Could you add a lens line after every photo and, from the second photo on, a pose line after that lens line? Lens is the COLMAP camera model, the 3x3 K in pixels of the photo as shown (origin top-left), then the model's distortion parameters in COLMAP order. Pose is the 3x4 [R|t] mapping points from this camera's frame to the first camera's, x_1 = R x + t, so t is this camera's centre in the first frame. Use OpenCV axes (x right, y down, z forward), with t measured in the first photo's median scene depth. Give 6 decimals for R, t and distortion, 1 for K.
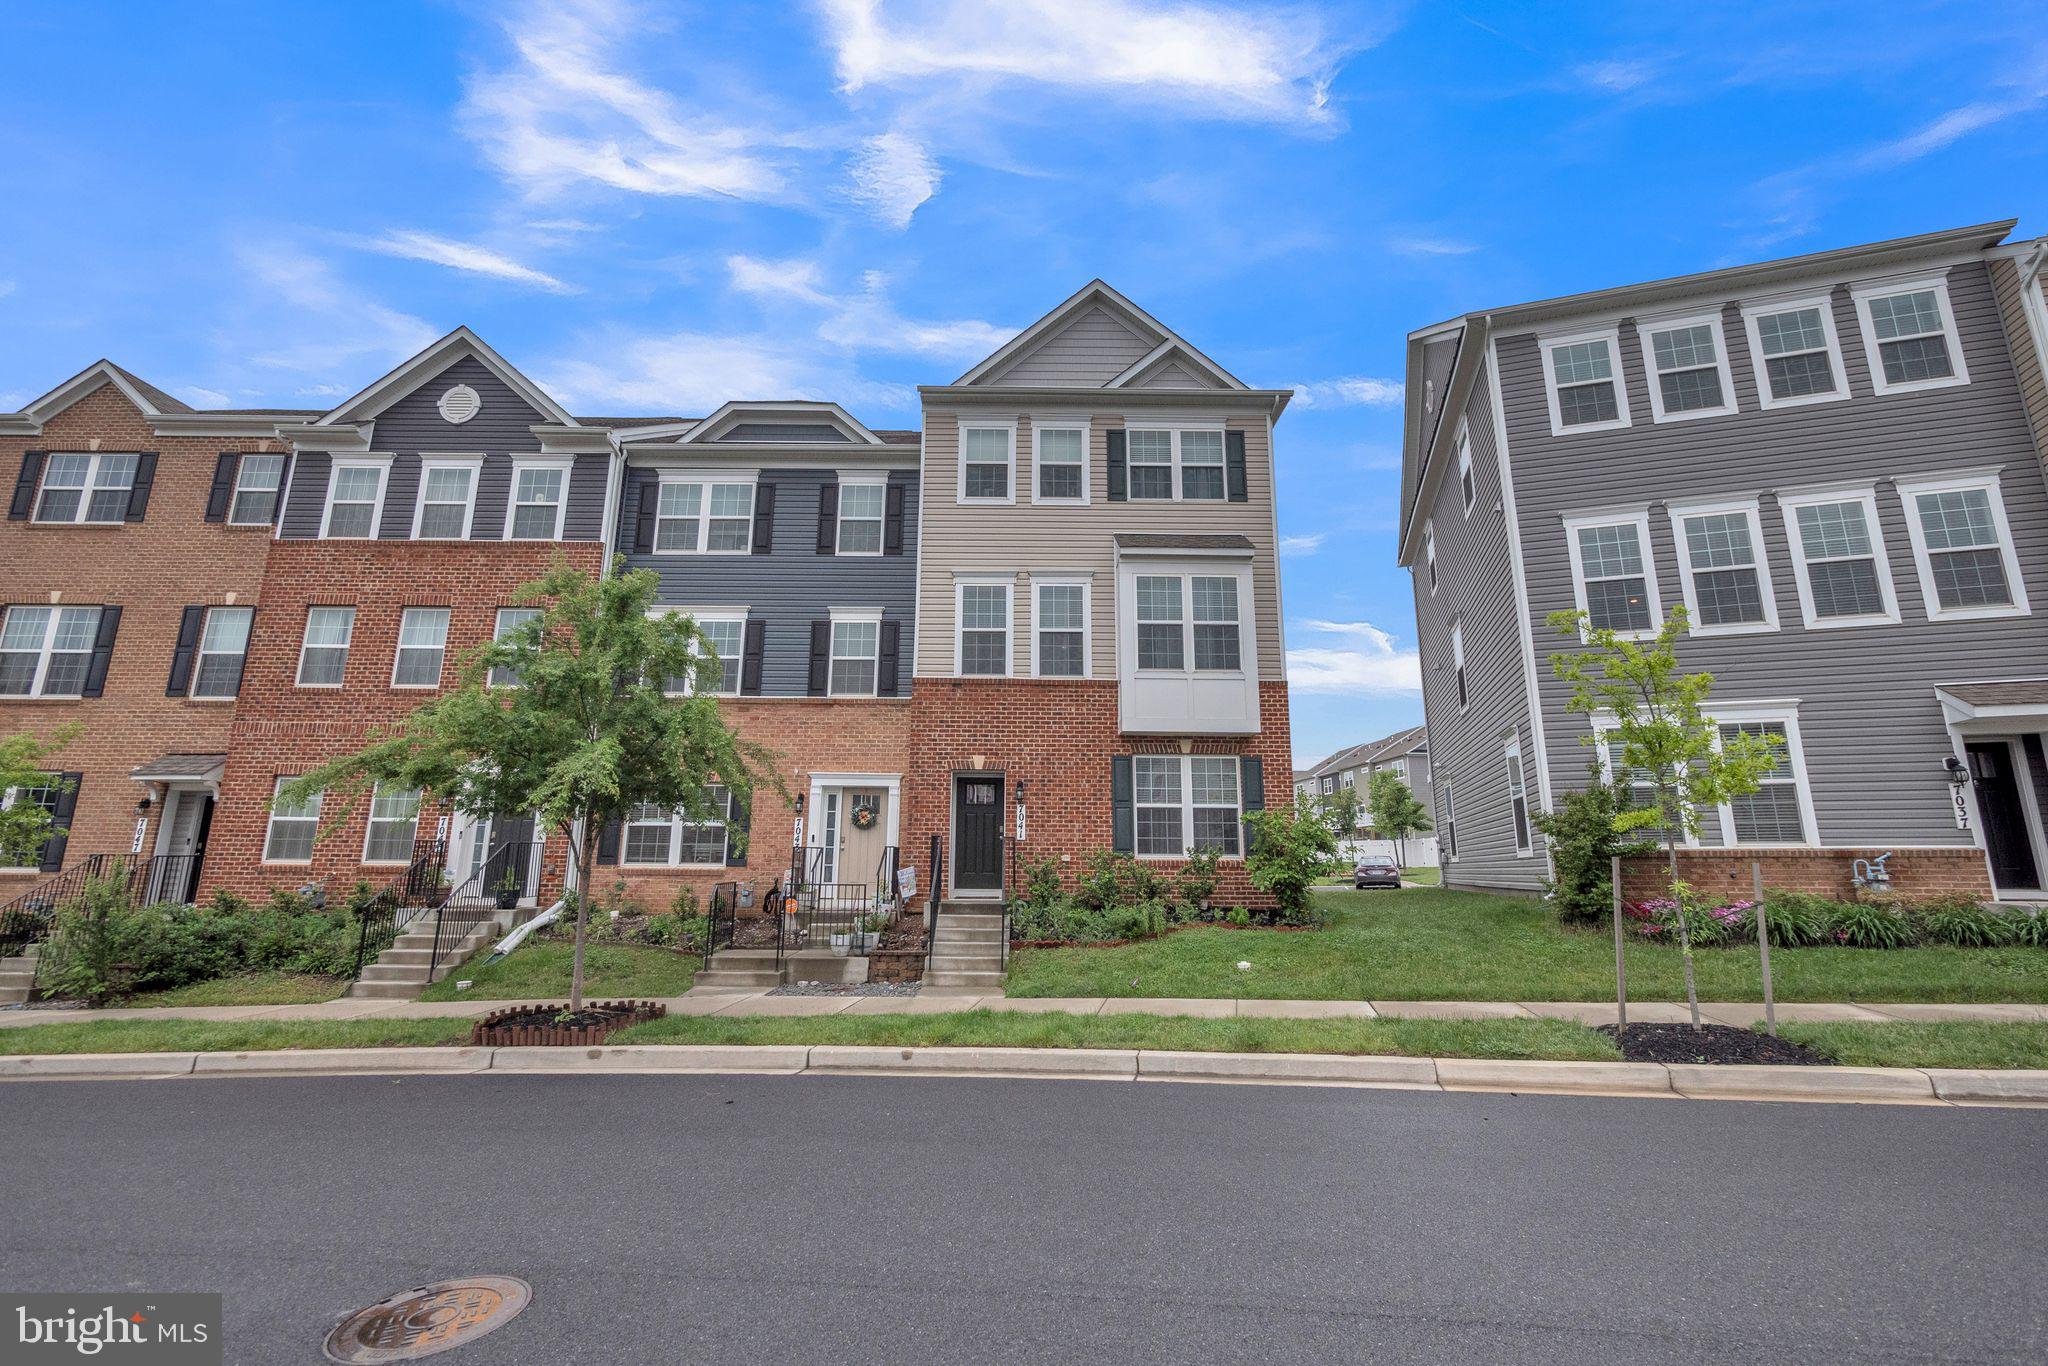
lens RADIAL K [[875.2, 0, 1030.3], [0, 875.2, 674.5], [0, 0, 1]] dist [-0.012170, 0.001078]
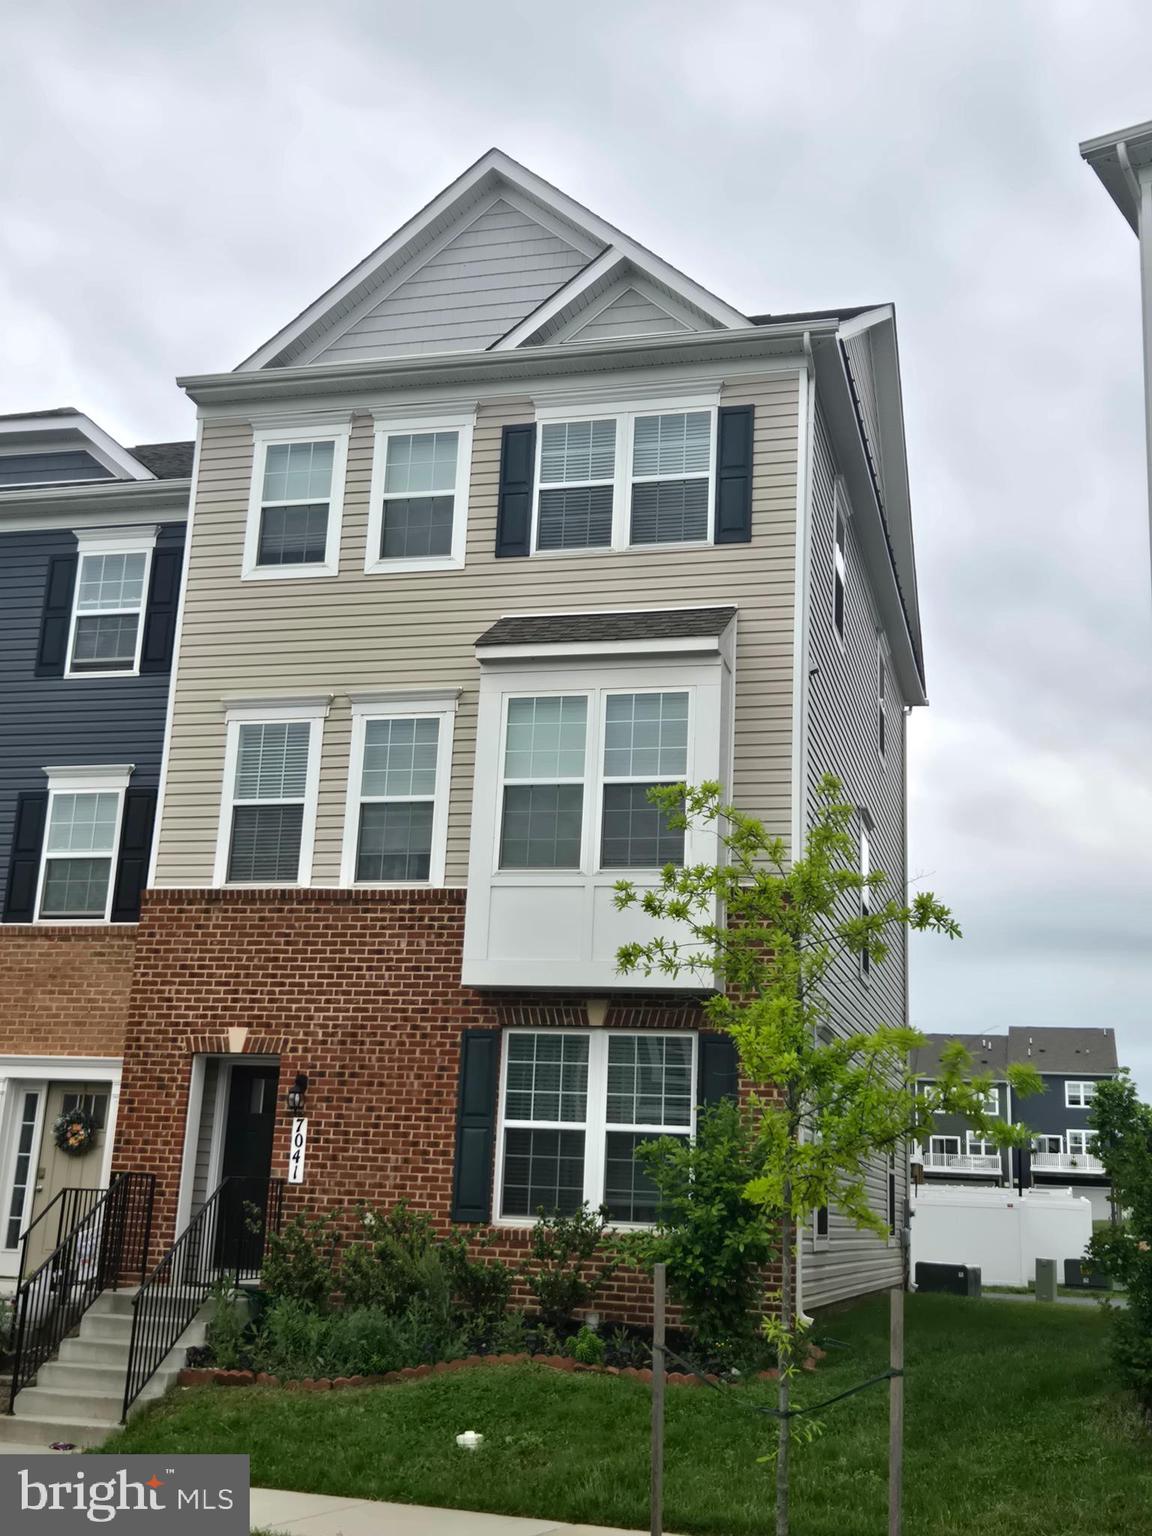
lens RADIAL K [[1702.1, 0, 572.5], [0, 1702.1, 778.1], [0, 0, 1]] dist [0.065725, 0.000000]
pose [[0.963854, -0.029674, -0.264775, 0.421582], [0.018785, 0.998874, -0.043564, -0.014778], [0.265769, 0.037015, 0.963326, -0.004000]]
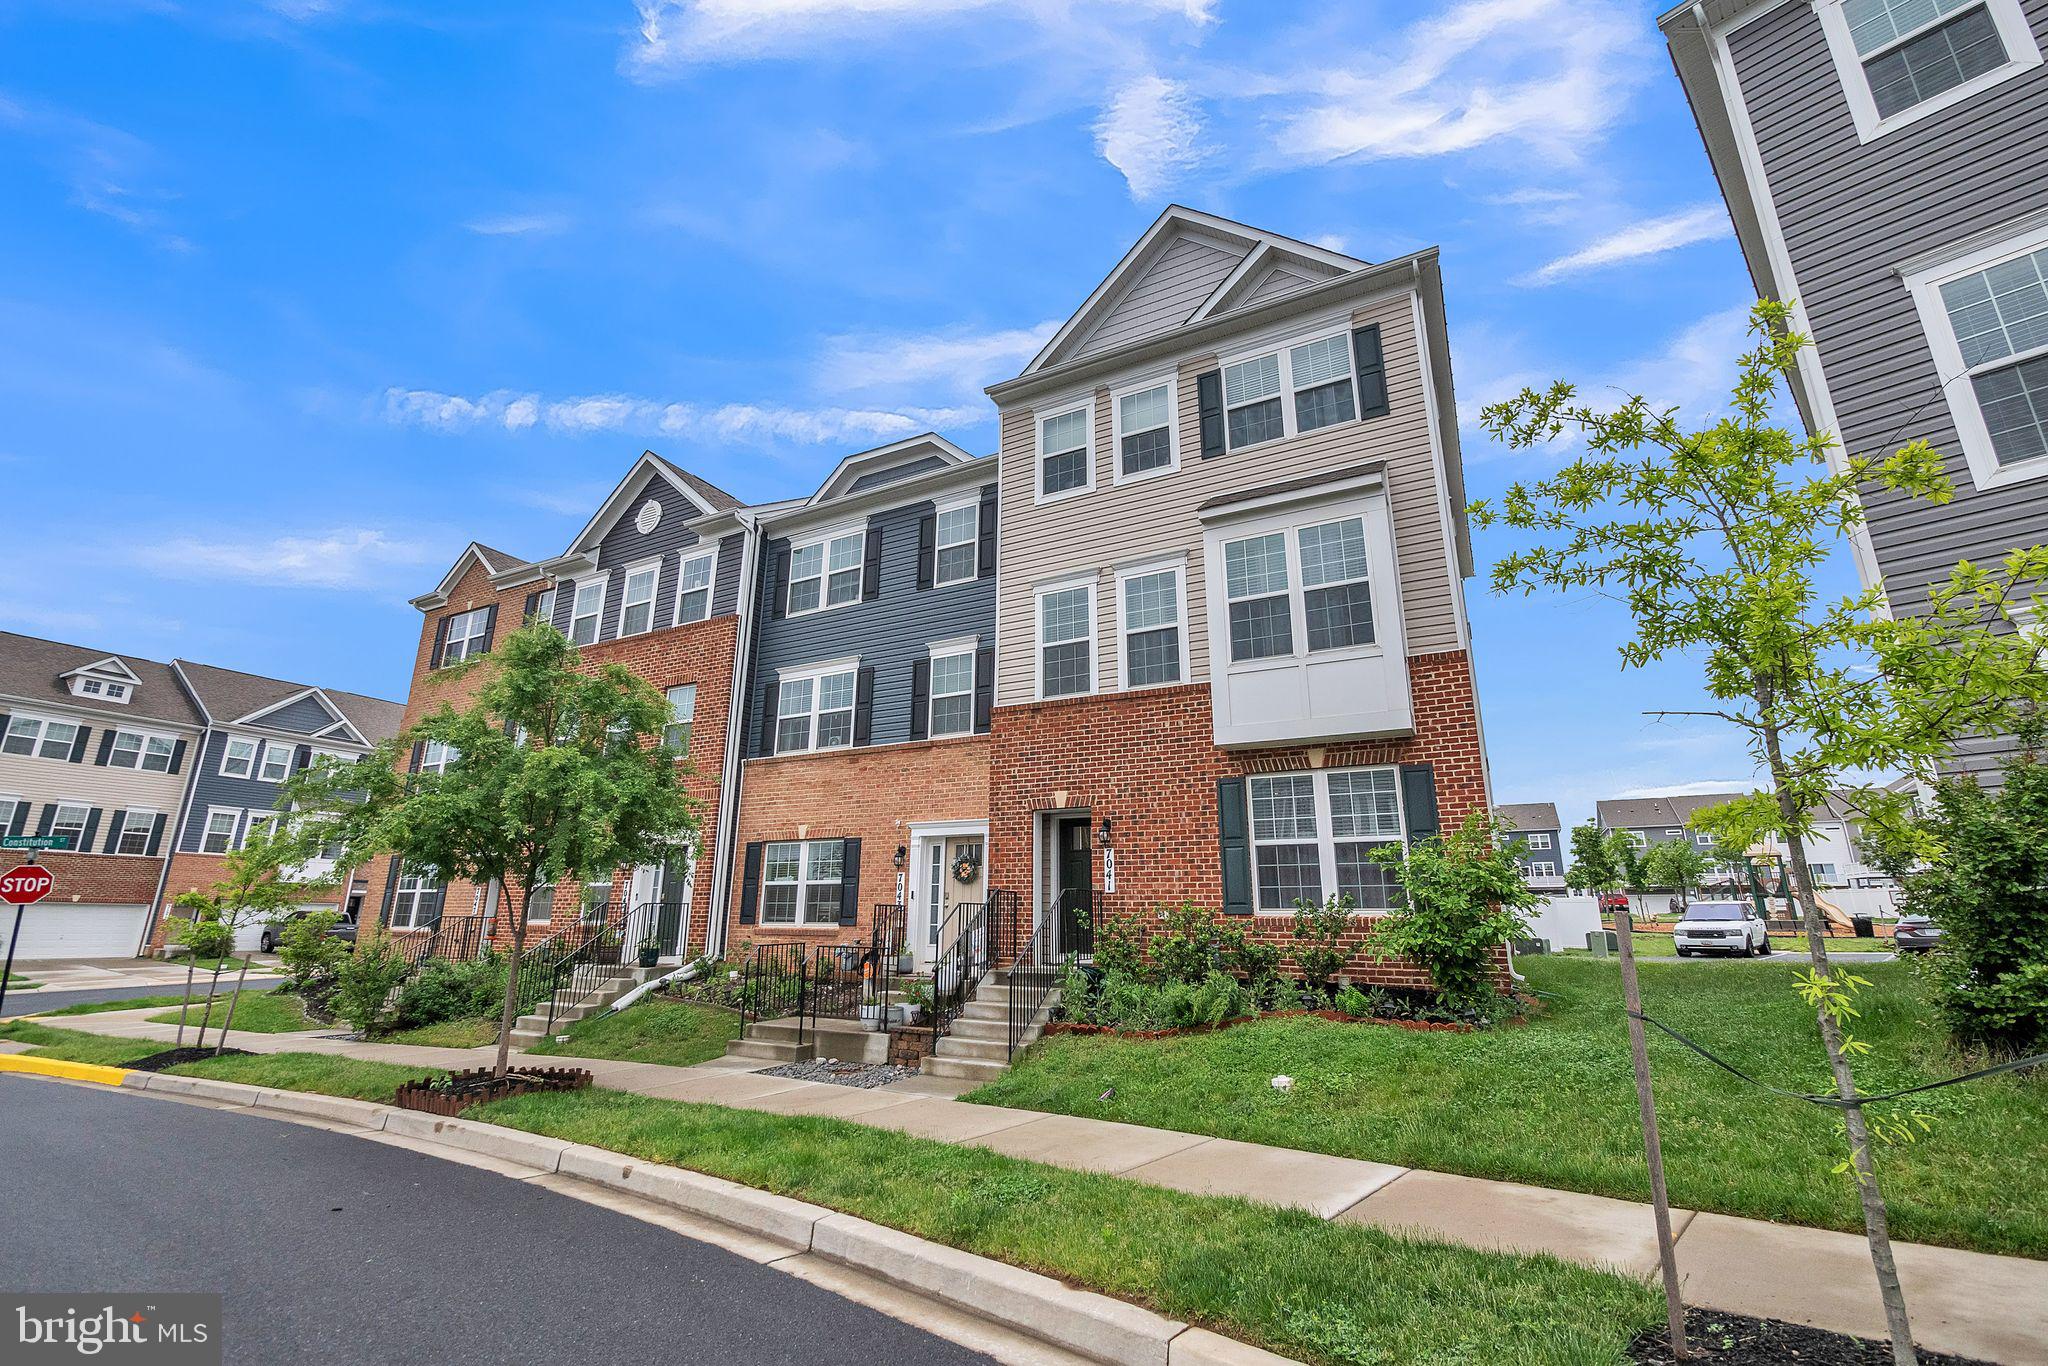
lens RADIAL K [[875.2, 0, 1024.0], [0, 875.2, 674.6], [0, 0, 1]] dist [-0.012170, 0.001078]
pose [[0.877451, -0.131599, -0.461261, 0.294604], [0.101361, 0.990783, -0.089856, 0.051442], [0.468835, 0.032091, 0.882703, 0.233564]]
